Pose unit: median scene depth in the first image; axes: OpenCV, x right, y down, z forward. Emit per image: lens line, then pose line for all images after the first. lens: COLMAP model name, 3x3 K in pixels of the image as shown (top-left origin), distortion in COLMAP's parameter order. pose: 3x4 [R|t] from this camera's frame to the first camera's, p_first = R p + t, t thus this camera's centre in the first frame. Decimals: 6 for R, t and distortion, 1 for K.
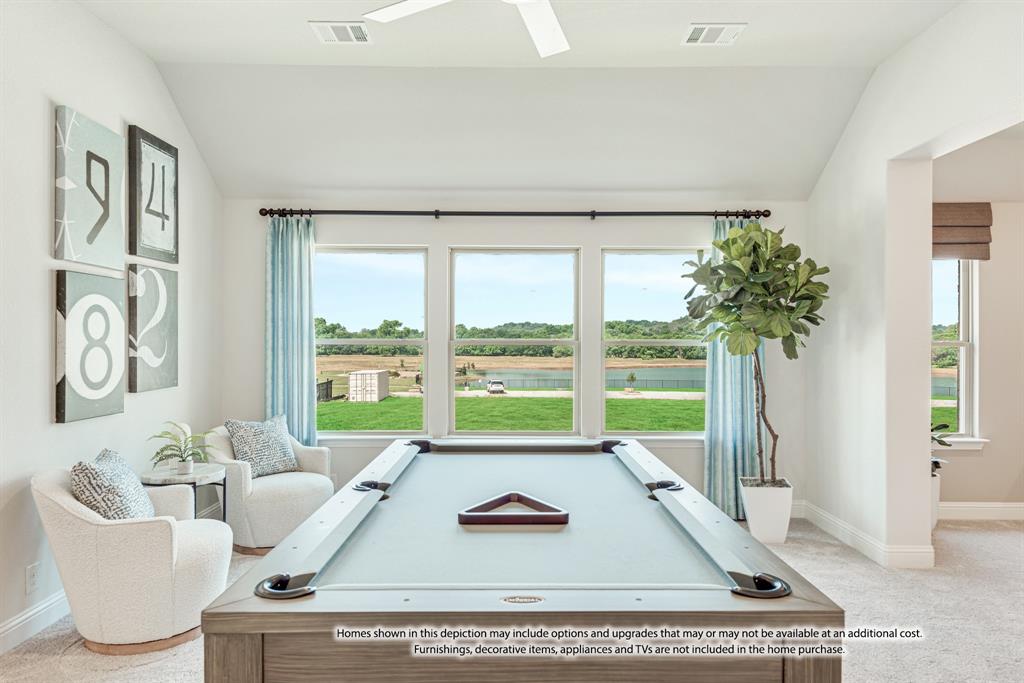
lens RADIAL K [[671.4, 0, 512.1], [0, 671.4, 340.5], [0, 0, 1]] dist [0.000000, -0.001795]
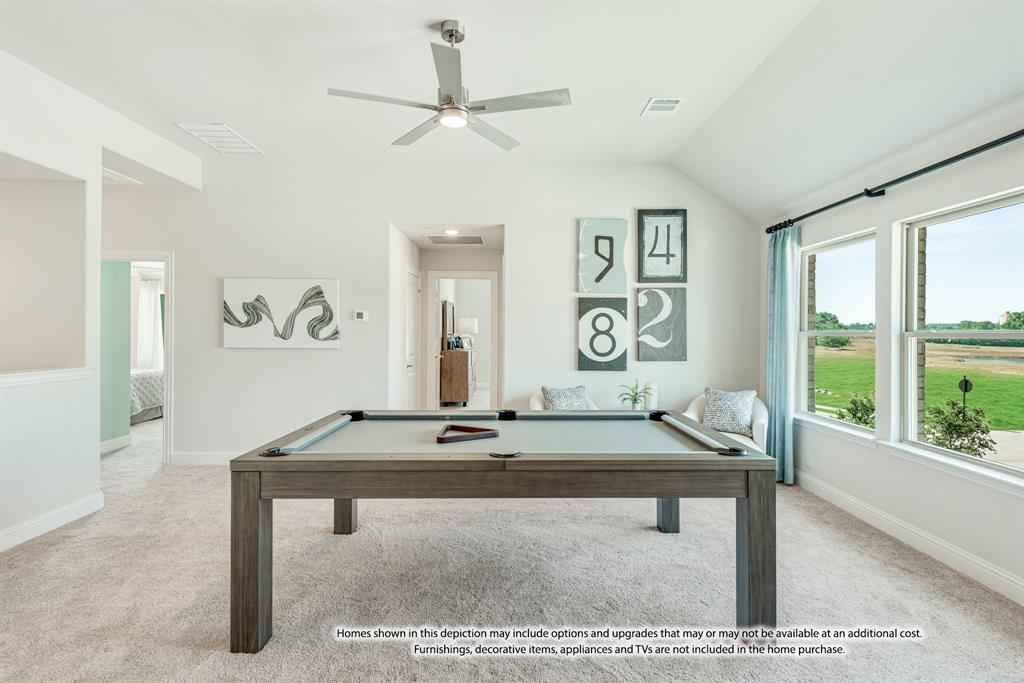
lens RADIAL K [[671.4, 0, 512.3], [0, 671.4, 338.5], [0, 0, 1]] dist [0.000000, -0.001795]
pose [[0.001685, 0.006065, -0.999980, 1.182461], [-0.003151, 0.999977, 0.006059, 0.008745], [0.999994, 0.003141, 0.001704, 0.655266]]
